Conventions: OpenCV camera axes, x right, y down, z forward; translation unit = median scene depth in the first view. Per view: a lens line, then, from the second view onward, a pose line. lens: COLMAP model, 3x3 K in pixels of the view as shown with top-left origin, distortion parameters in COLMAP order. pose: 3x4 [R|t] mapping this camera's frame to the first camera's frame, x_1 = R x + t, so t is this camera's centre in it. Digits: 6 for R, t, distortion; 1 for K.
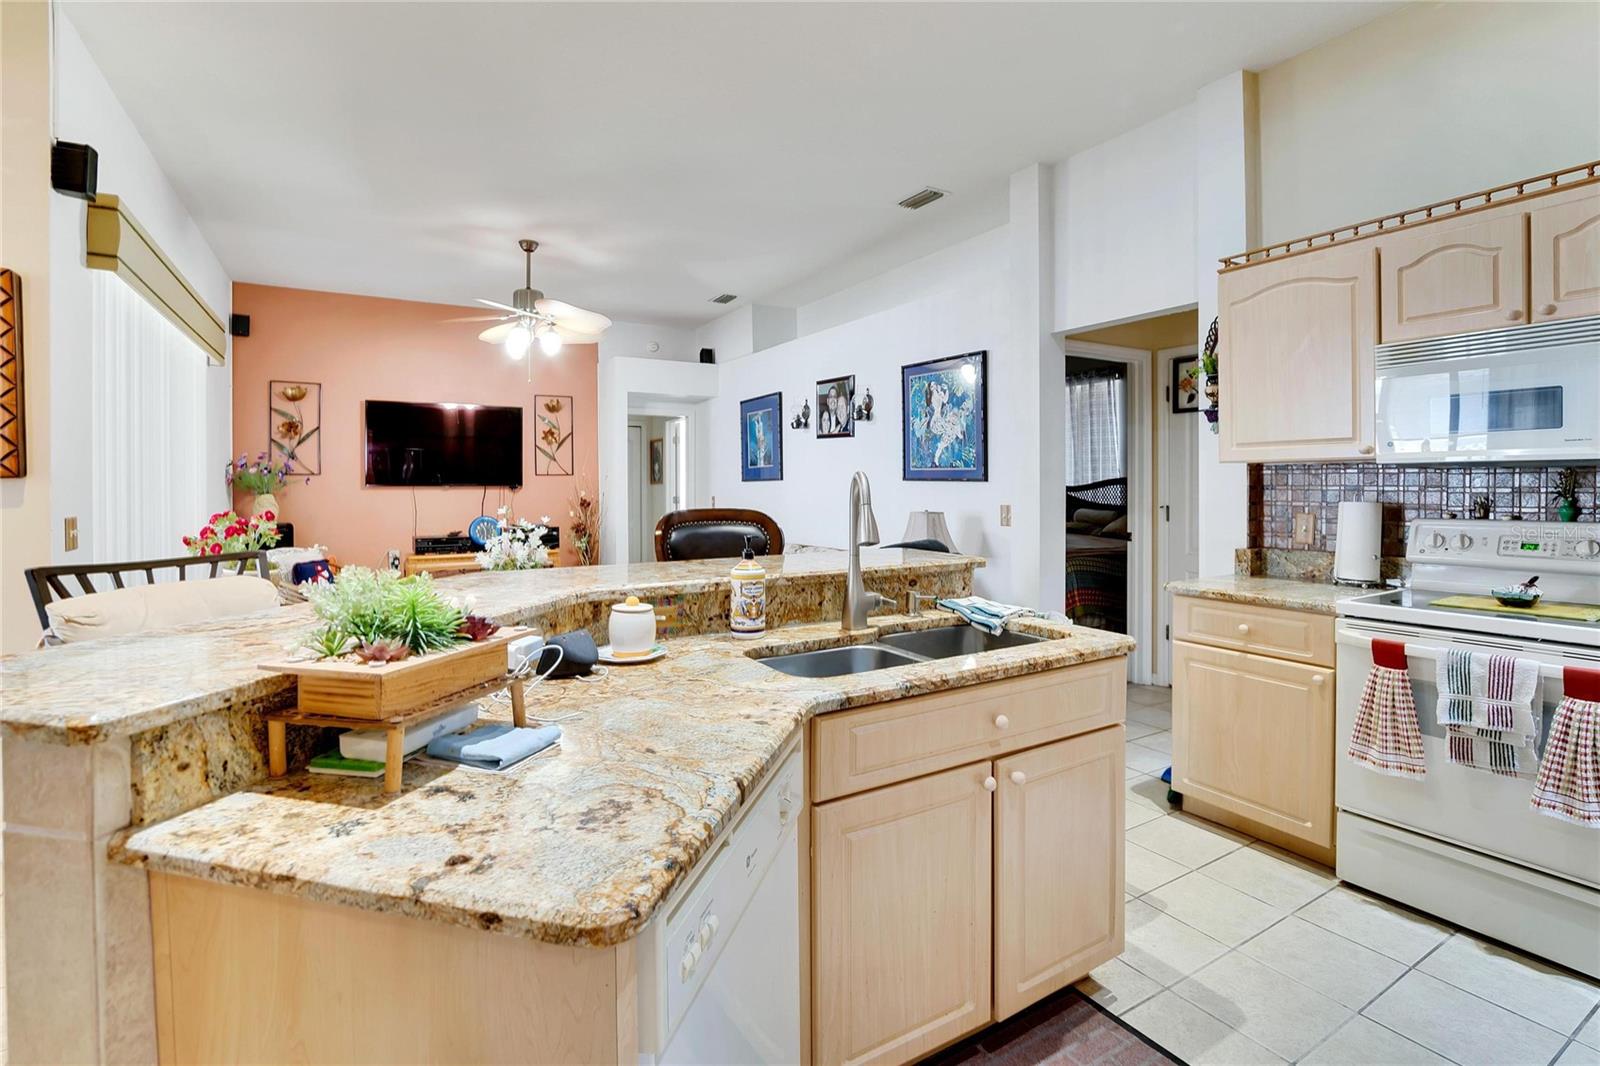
lens RADIAL K [[754.8, 0, 799.9], [0, 754.8, 490.8], [0, 0, 1]] dist [0.000169, 0.000098]
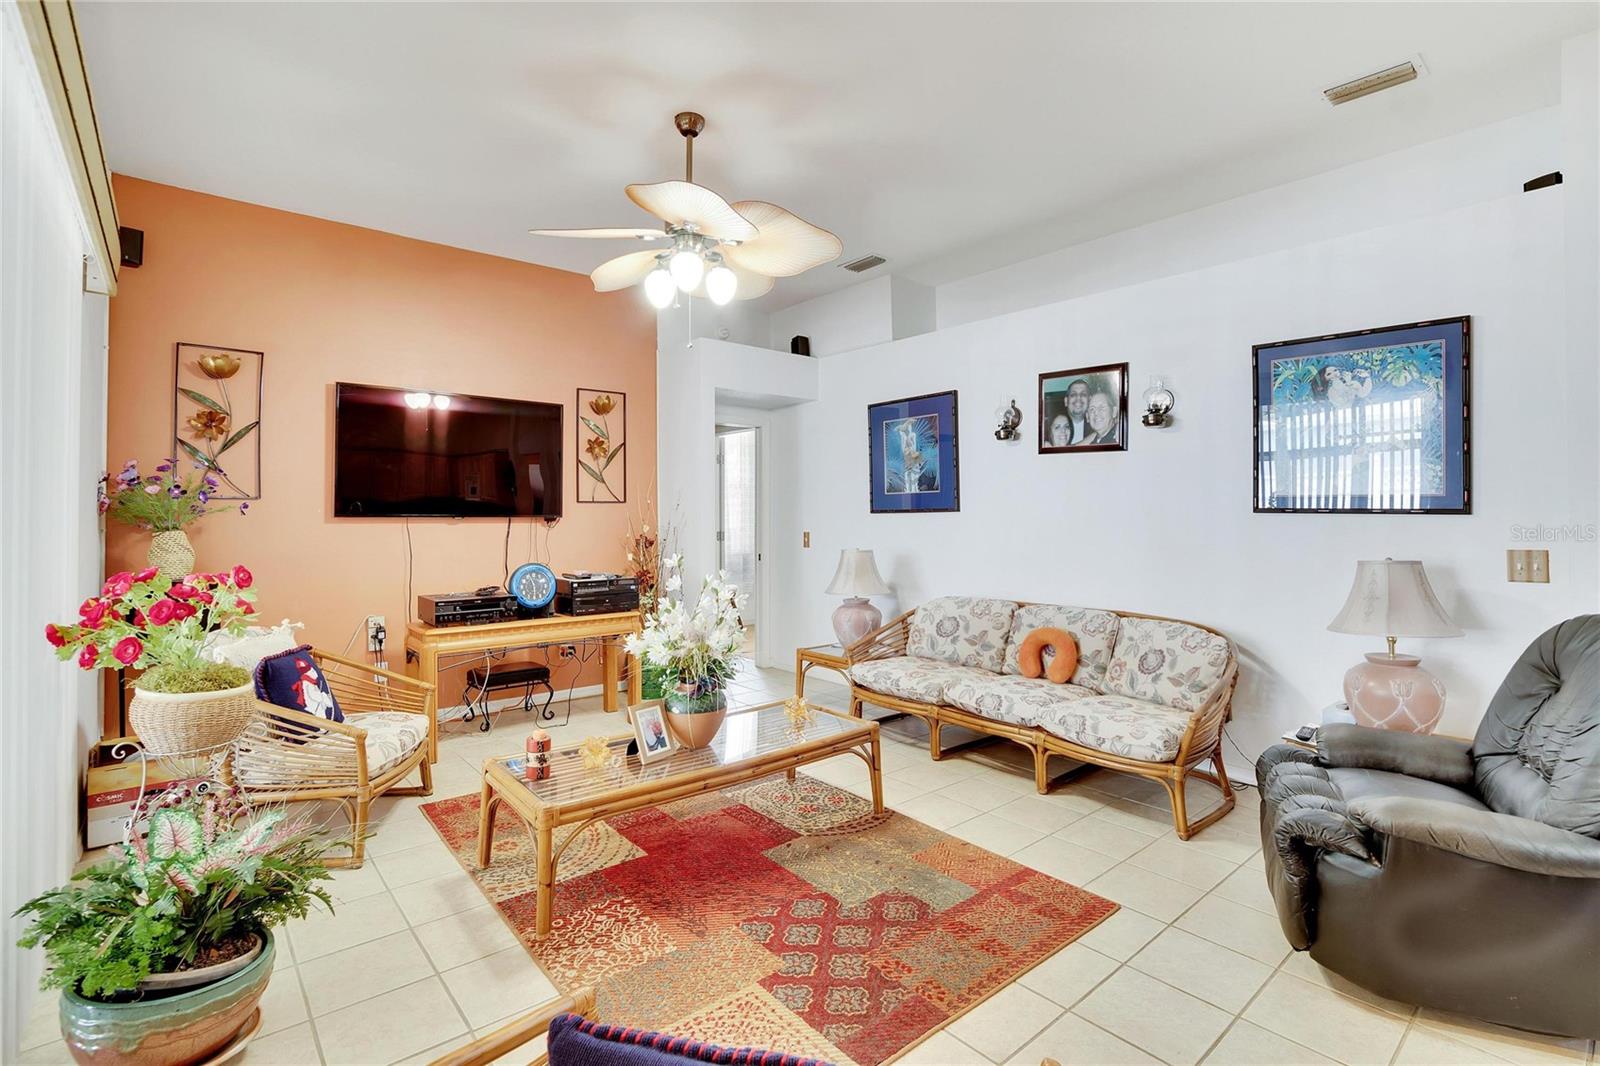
lens RADIAL K [[743.7, 0, 806.0], [0, 743.7, 509.9], [0, 0, 1]] dist [-0.010301, 0.000246]
pose [[0.984868, 0.005733, 0.173209, -0.303973], [-0.002989, 0.999866, -0.016098, -0.003466], [-0.173278, 0.015337, 0.984754, 0.329088]]
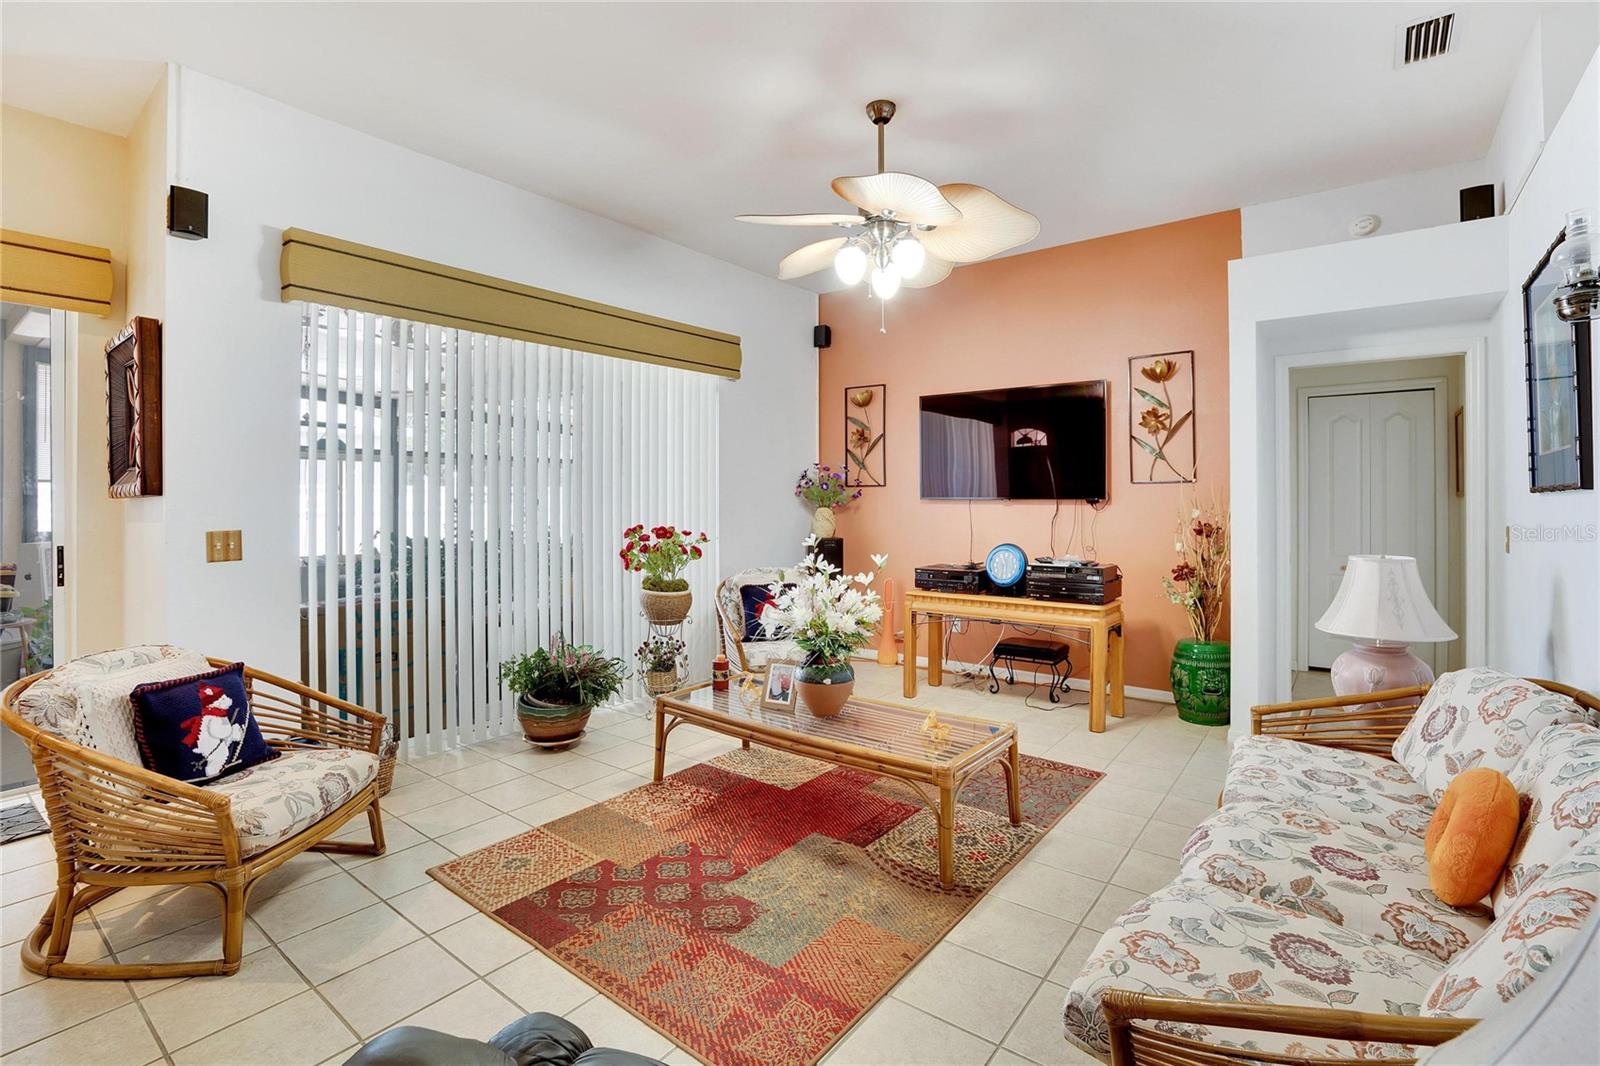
lens RADIAL K [[739.2, 0, 799.5], [0, 739.2, 492.3], [0, 0, 1]] dist [-0.015919, 0.000018]
pose [[0.371836, -0.001470, -0.928297, 0.147027], [-0.005644, 0.999977, -0.003845, -0.009734], [0.928281, 0.006669, 0.371819, 0.591727]]
